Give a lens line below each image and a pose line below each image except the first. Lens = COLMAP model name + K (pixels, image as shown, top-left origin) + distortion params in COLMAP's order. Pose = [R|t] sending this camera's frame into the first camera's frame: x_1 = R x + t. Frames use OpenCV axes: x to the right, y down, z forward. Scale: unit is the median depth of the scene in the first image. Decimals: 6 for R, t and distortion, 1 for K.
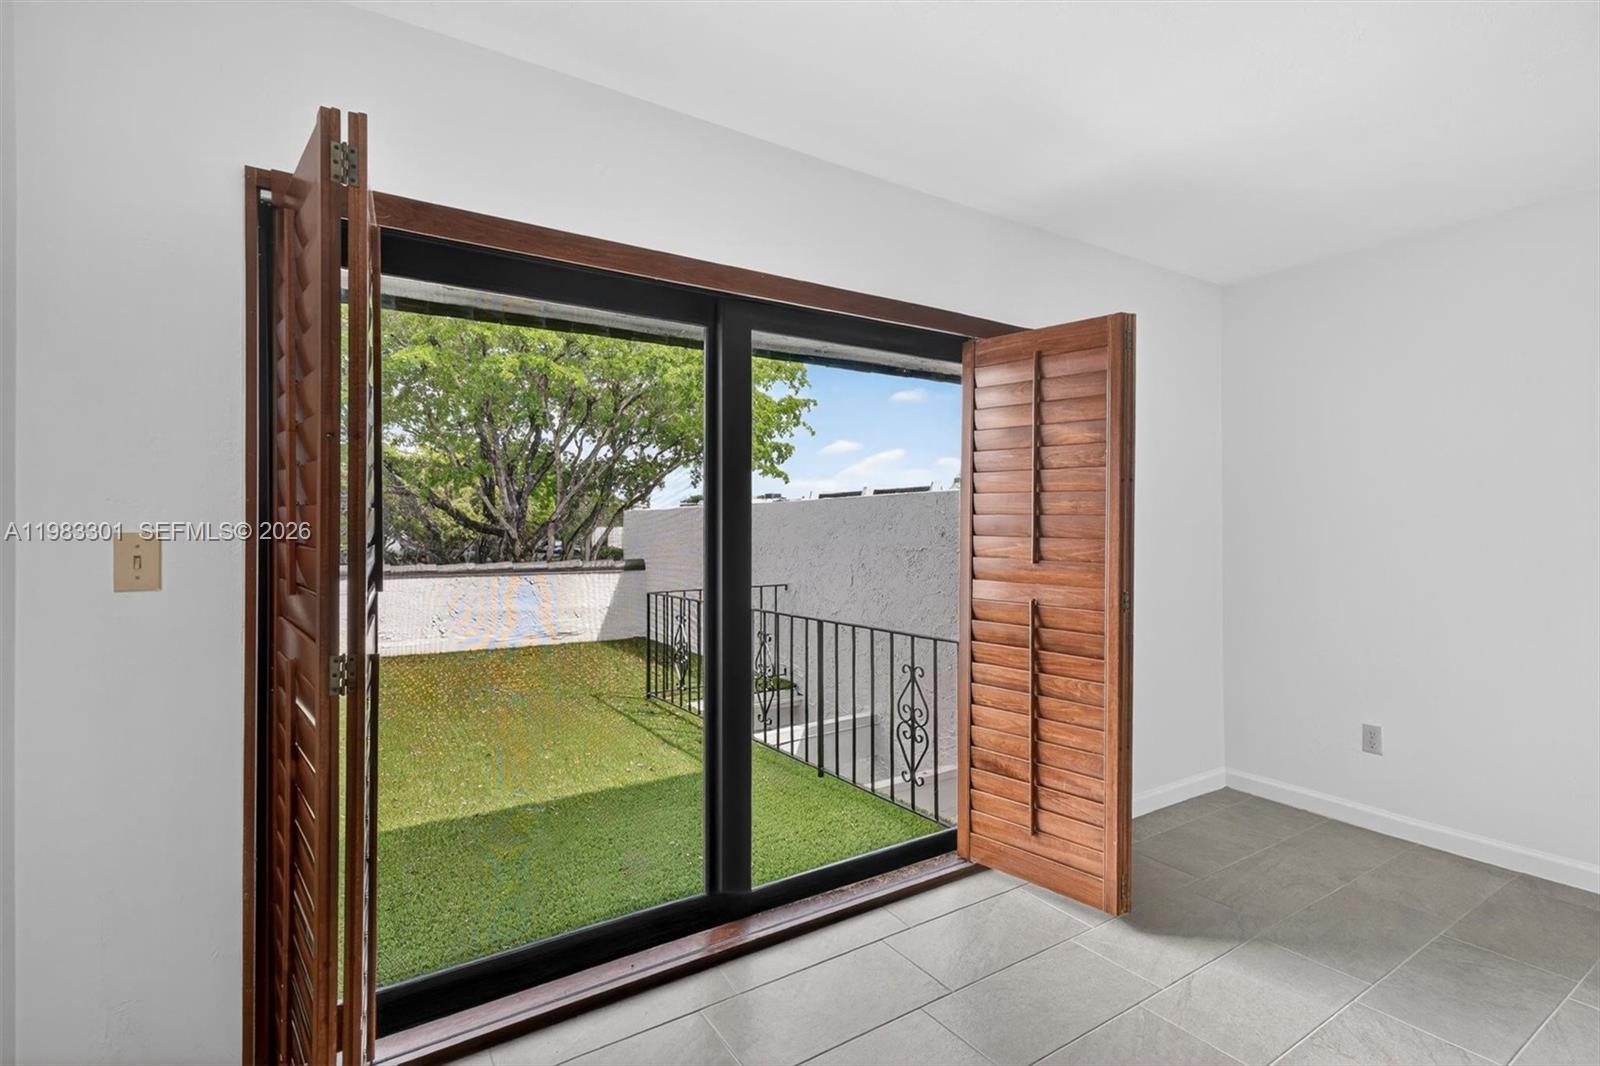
lens RADIAL K [[742.4, 0, 800.0], [0, 742.4, 533.0], [0, 0, 1]] dist [0.003705, 0.000113]
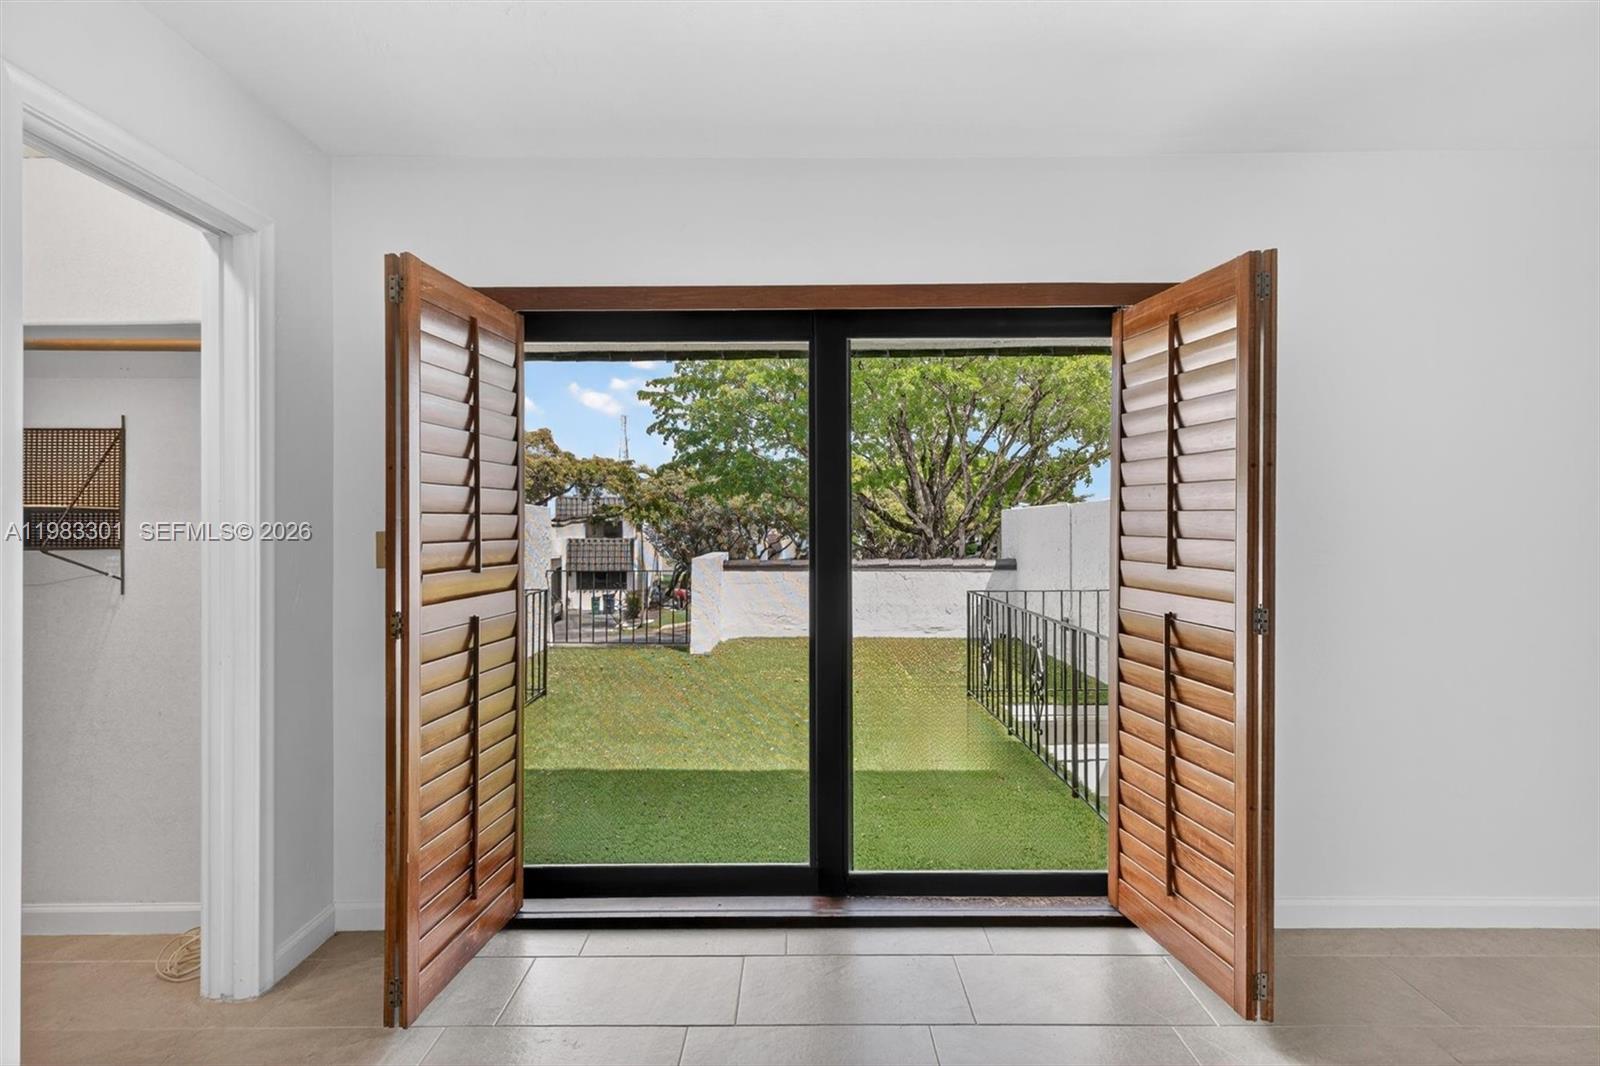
lens RADIAL K [[742.4, 0, 800.0], [0, 742.4, 533.0], [0, 0, 1]] dist [0.003705, 0.000113]
pose [[0.843030, 0.002075, -0.537863, 0.384361], [-0.001460, 0.999998, 0.001569, 0.000140], [0.537865, -0.000538, 0.843031, 0.071488]]
